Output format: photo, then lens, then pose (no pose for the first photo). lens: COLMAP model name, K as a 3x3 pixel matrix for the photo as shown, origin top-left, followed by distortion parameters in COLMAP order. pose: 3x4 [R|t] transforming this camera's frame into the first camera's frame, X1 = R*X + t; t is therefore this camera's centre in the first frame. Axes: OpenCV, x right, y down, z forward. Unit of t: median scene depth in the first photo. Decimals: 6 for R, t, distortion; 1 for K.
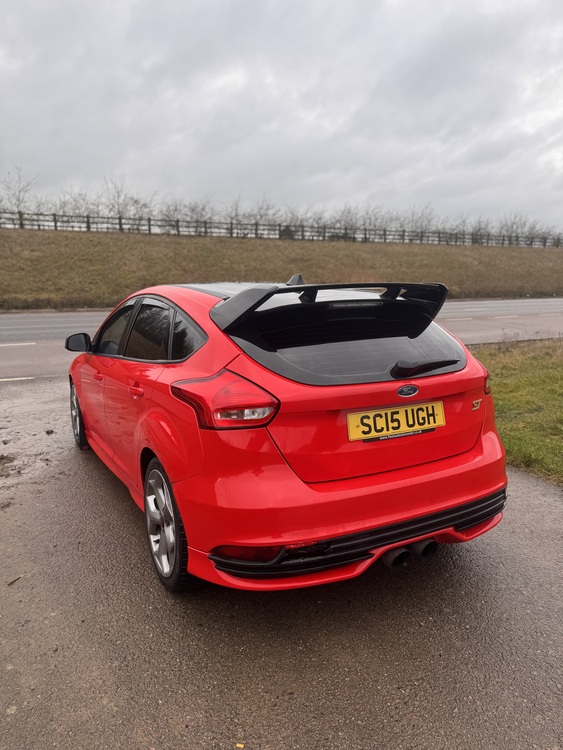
lens RADIAL K [[537.8, 0, 281.5], [0, 537.8, 375.0], [0, 0, 1]] dist [0.132887, -0.117238]
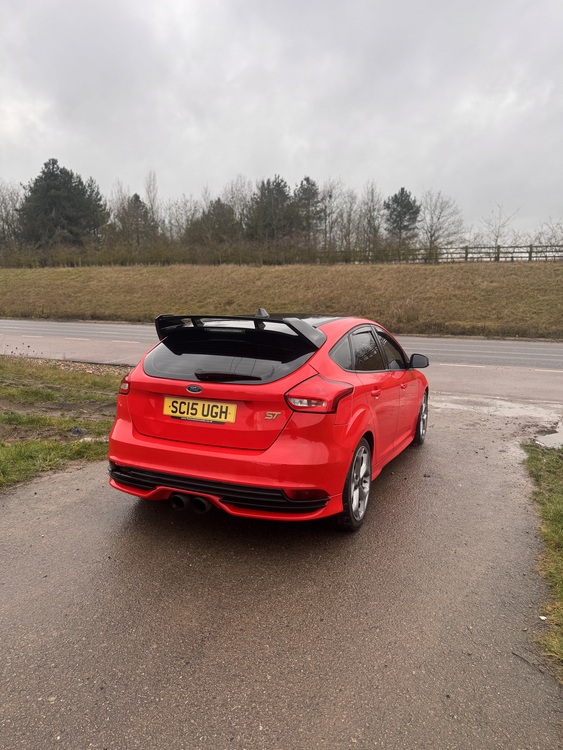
lens RADIAL K [[537.8, 0, 281.5], [0, 537.8, 375.0], [0, 0, 1]] dist [0.132887, -0.117238]
pose [[0.648008, 0.127202, -0.750936, 1.422254], [-0.165202, 0.985957, 0.024454, -0.079296], [0.743501, 0.108210, 0.659922, 0.204766]]
